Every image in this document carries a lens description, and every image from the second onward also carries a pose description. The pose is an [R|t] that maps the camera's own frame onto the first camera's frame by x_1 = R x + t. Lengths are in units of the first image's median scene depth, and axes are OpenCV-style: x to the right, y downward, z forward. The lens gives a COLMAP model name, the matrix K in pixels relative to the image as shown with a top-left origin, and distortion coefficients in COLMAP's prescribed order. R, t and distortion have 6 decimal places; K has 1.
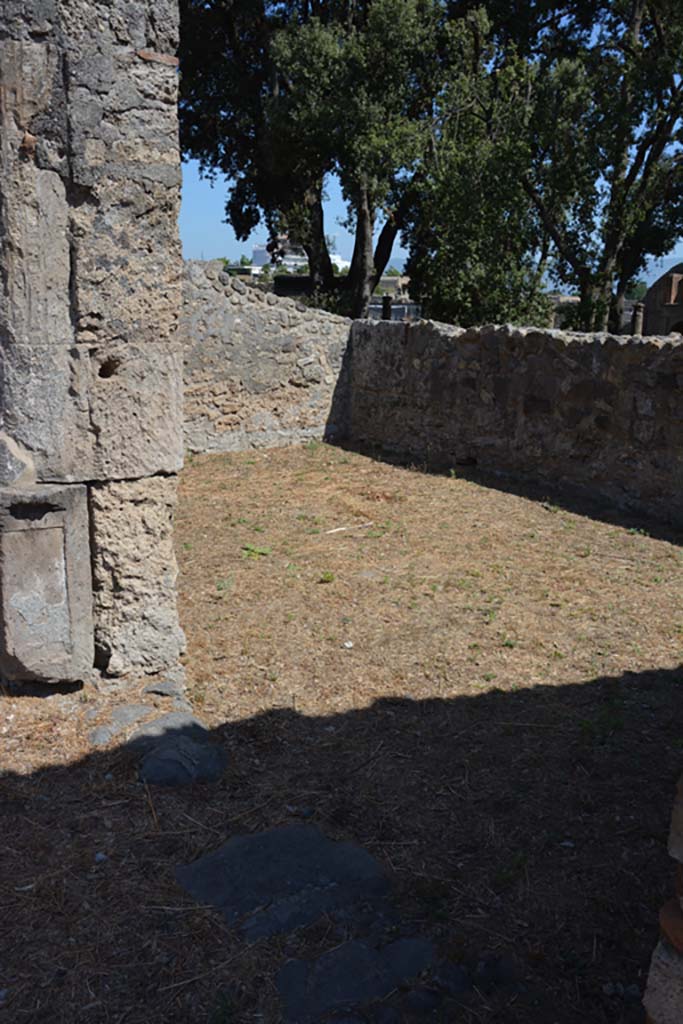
lens RADIAL K [[801.9, 0, 336.1], [0, 801.9, 516.9], [0, 0, 1]] dist [-0.159043, 0.119015]
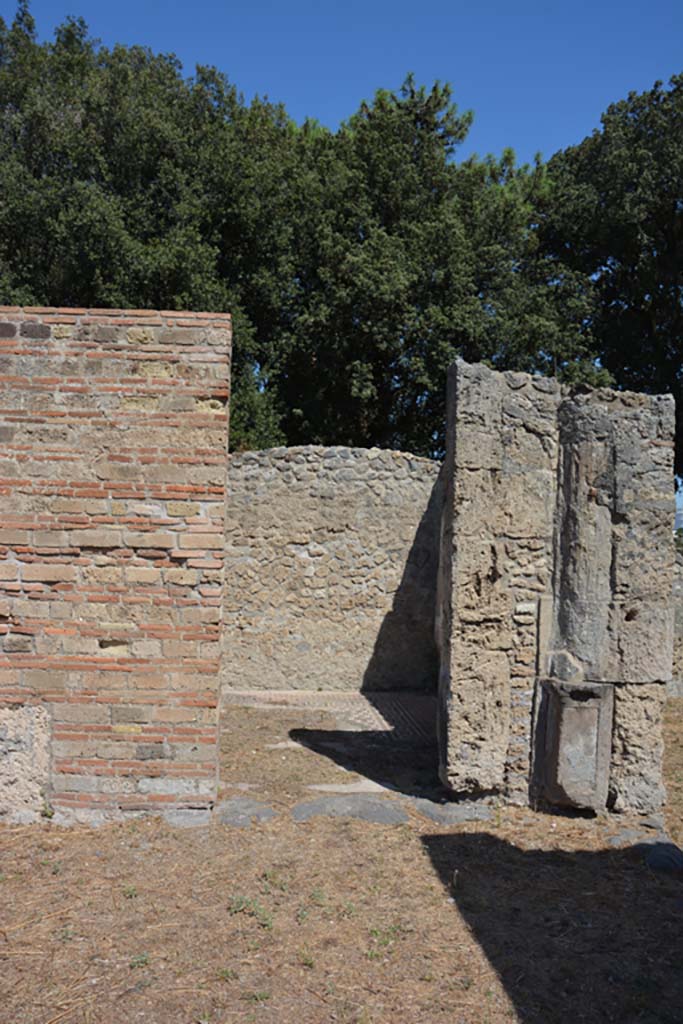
lens RADIAL K [[801.9, 0, 342.6], [0, 801.9, 518.1], [0, 0, 1]] dist [-0.159043, 0.119015]
pose [[0.881531, -0.022289, -0.471599, -0.032535], [-0.129476, 0.949176, -0.286882, 0.179421], [0.454024, 0.313957, 0.833842, -0.768850]]
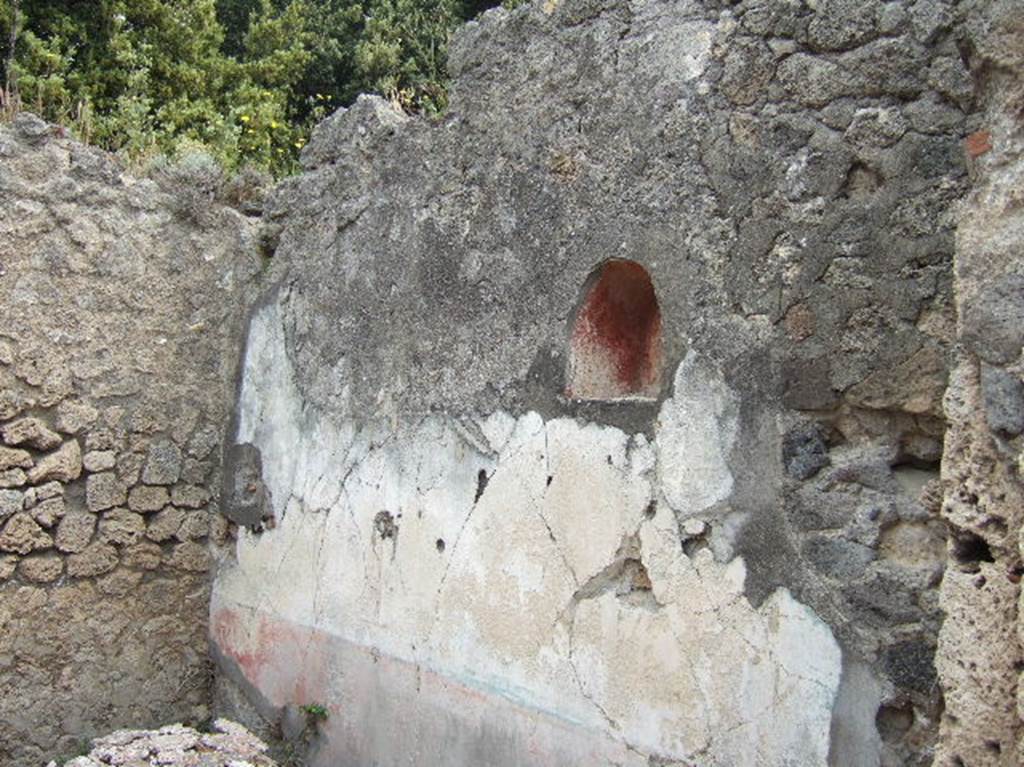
lens RADIAL K [[1103.1, 0, 501.6], [0, 1103.1, 378.6], [0, 0, 1]] dist [-0.058277, 0.000000]
pose [[0.996624, 0.036613, 0.073491, -0.965448], [-0.011670, 0.949152, -0.314601, -0.187221], [-0.081273, 0.312681, 0.946375, 0.512172]]
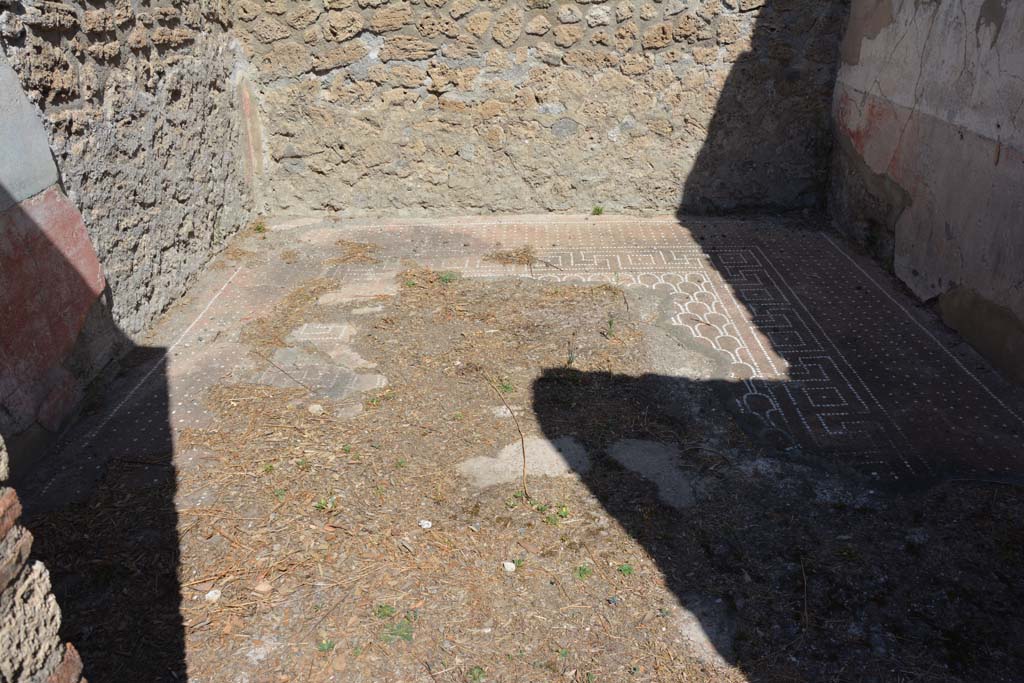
lens RADIAL K [[801.9, 0, 510.6], [0, 801.9, 347.0], [0, 0, 1]] dist [-0.159043, 0.119015]
pose [[0.826493, 0.220939, -0.517779, -0.906928], [-0.122222, 0.968251, 0.218063, -0.151163], [0.549519, -0.116943, 0.827257, 0.639409]]
